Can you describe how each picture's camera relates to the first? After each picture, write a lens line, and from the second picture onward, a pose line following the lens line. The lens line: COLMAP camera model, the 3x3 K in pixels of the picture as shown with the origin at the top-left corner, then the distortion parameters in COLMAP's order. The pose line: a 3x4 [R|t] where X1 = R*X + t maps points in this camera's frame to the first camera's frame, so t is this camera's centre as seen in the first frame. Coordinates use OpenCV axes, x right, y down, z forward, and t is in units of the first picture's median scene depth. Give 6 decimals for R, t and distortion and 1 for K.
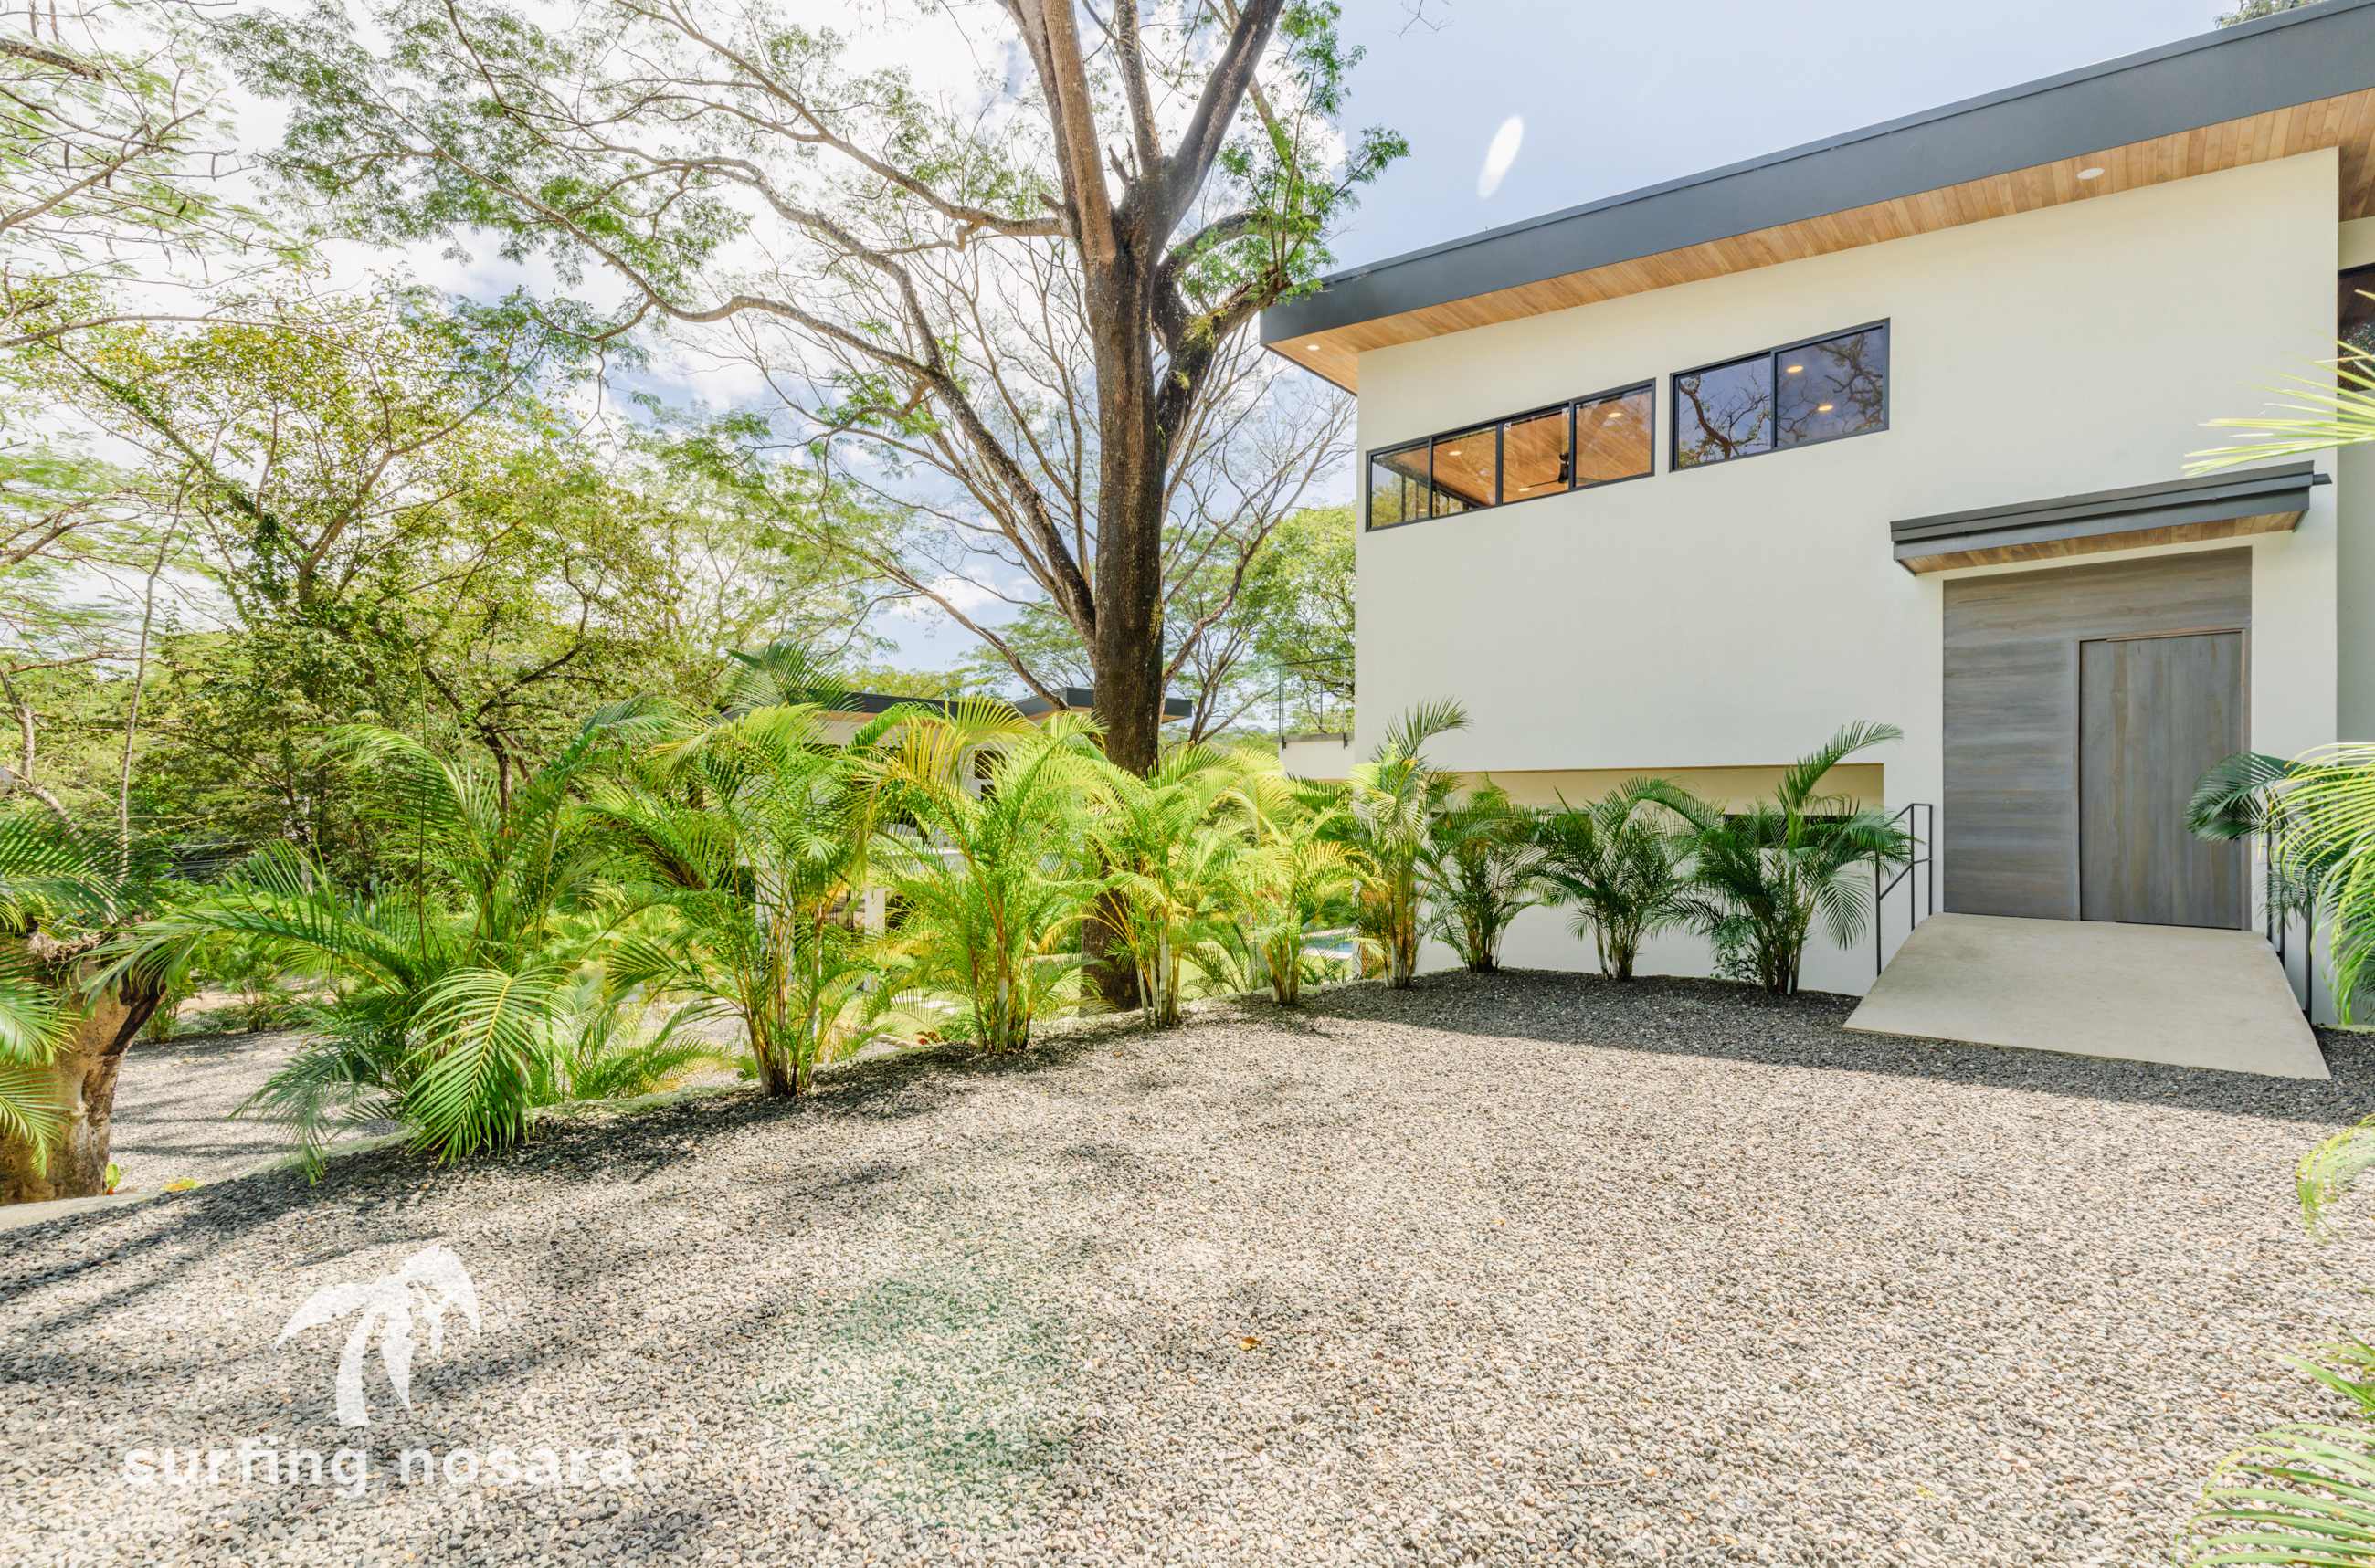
lens RADIAL K [[1081.3, 0, 1185.3], [0, 1081.3, 792.1], [0, 0, 1]] dist [-0.001436, 0.000182]
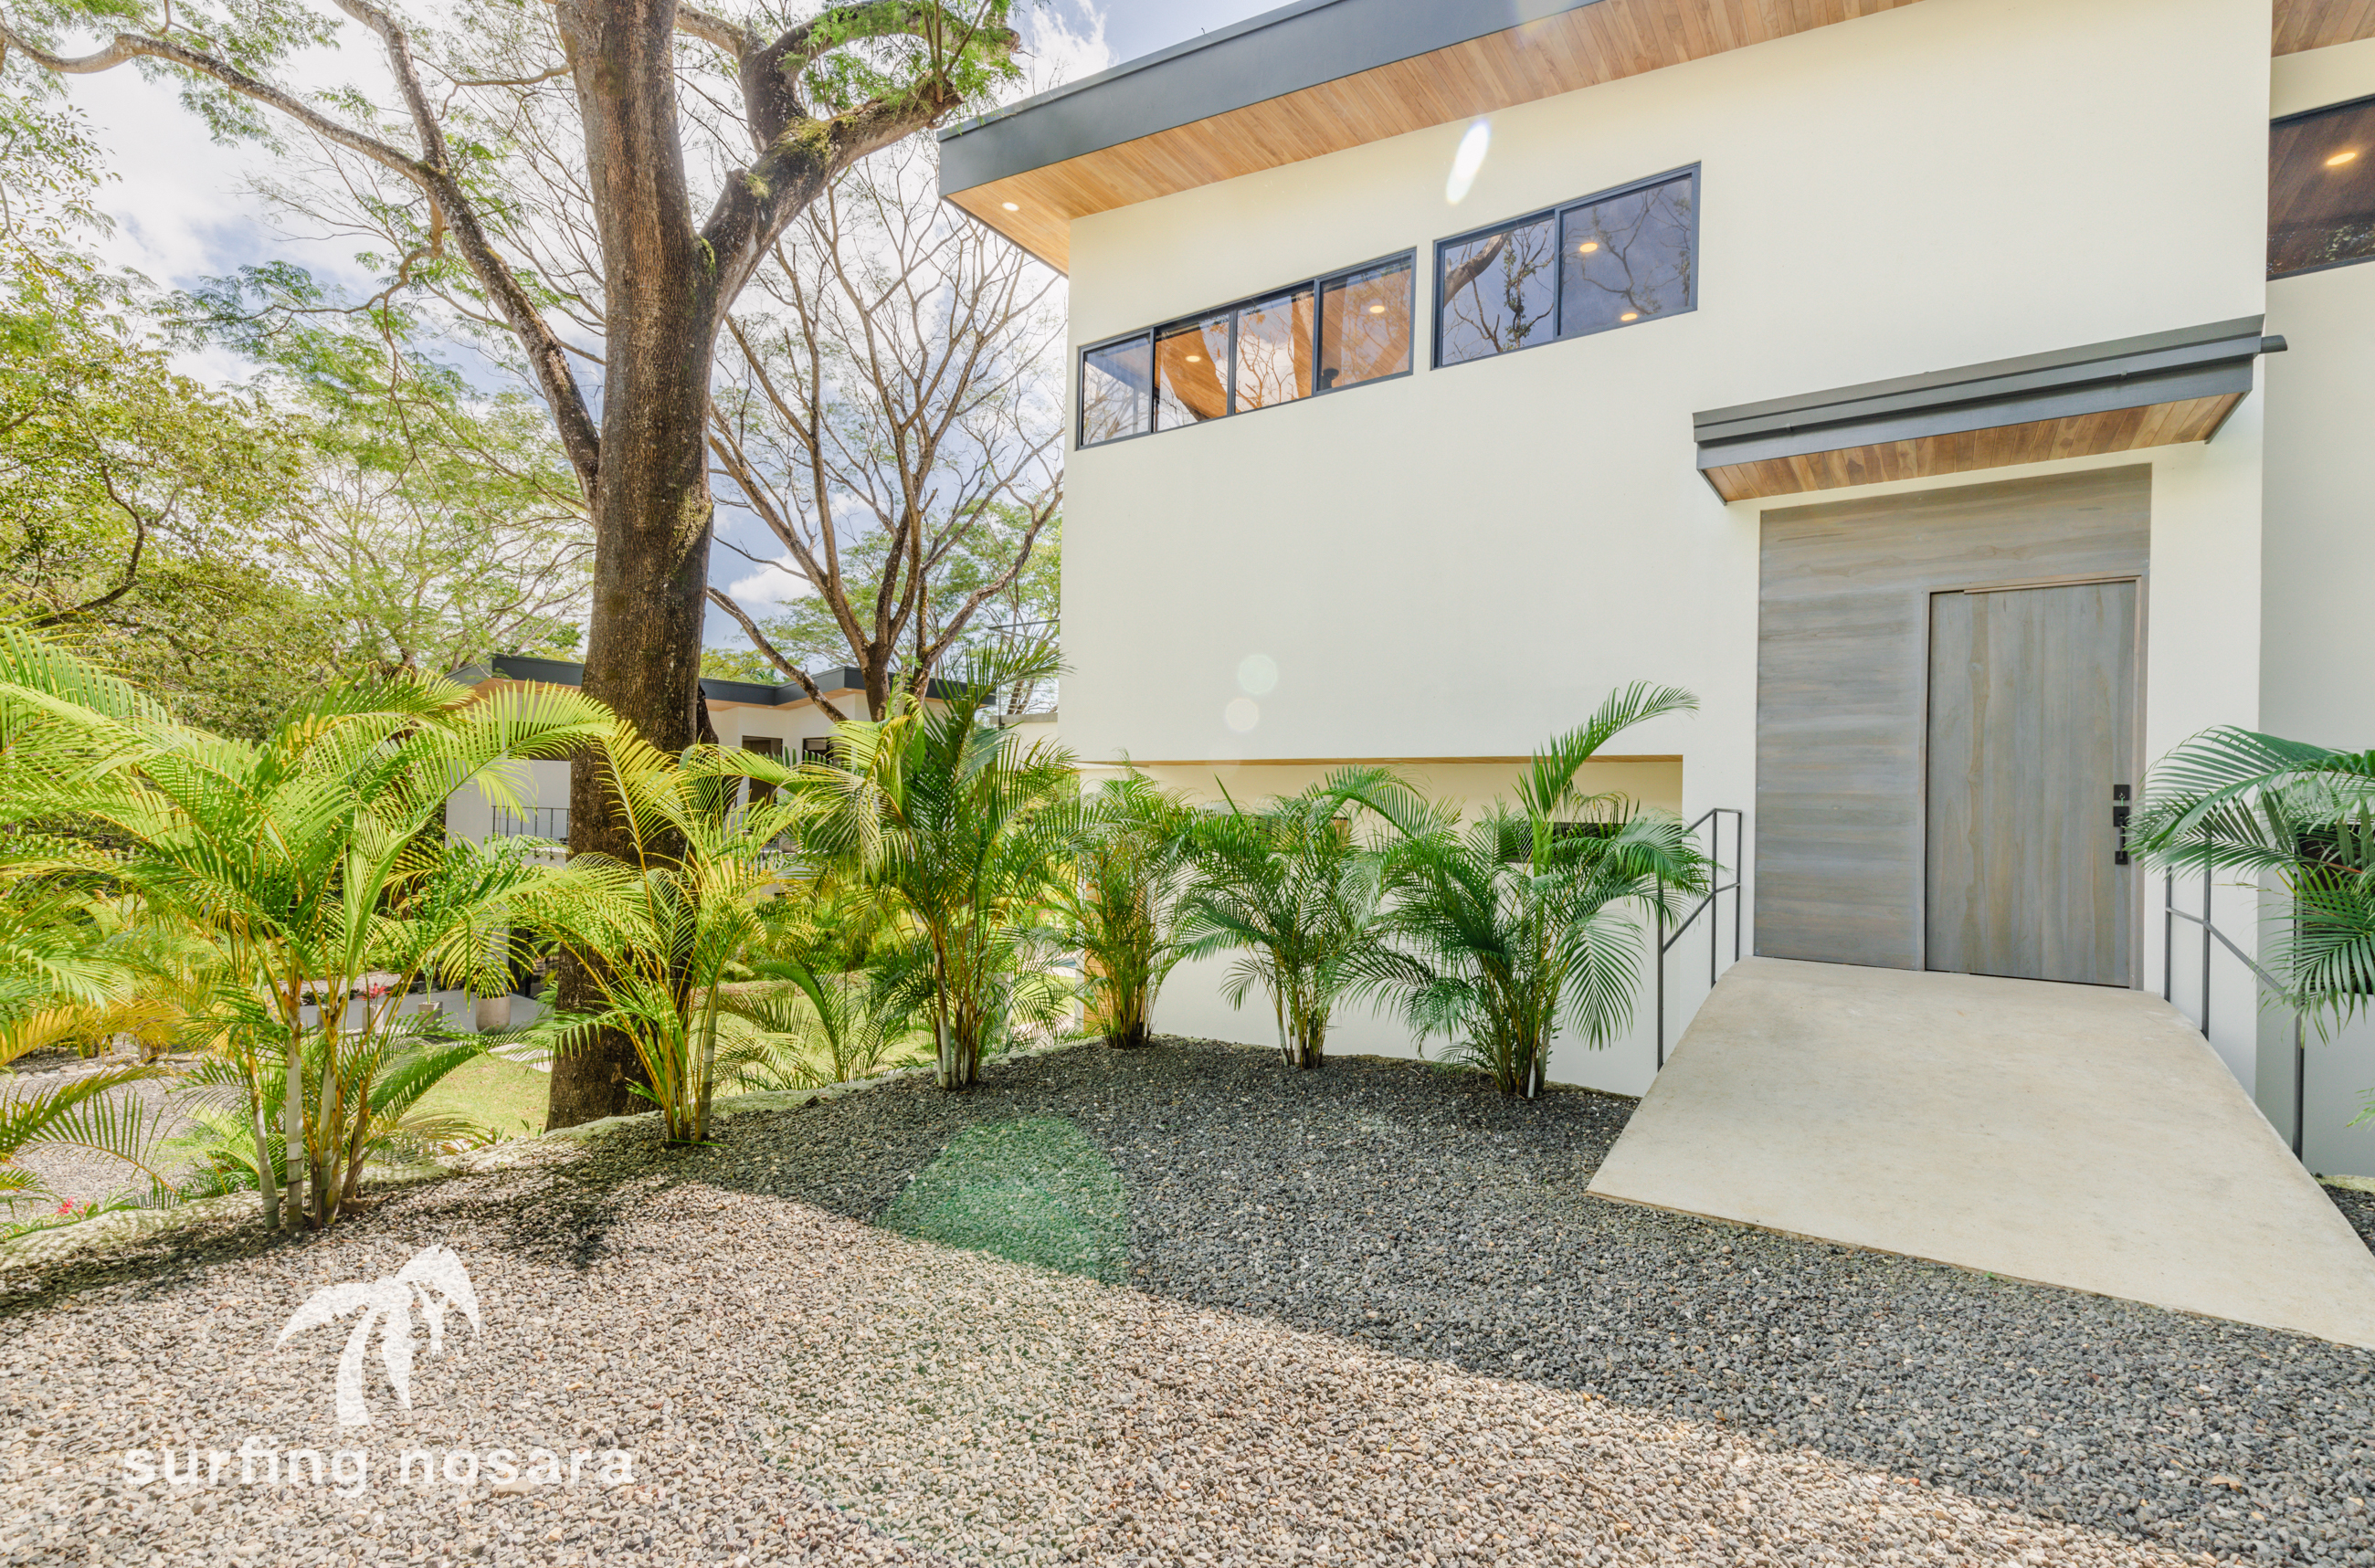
lens RADIAL K [[1097.0, 0, 1189.0], [0, 1097.0, 787.2], [0, 0, 1]] dist [0.003539, 0.000307]
pose [[0.991077, 0.018247, 0.132035, 0.224907], [-0.017825, 0.999832, -0.004376, 0.005416], [-0.132092, 0.001983, 0.991235, 0.316204]]
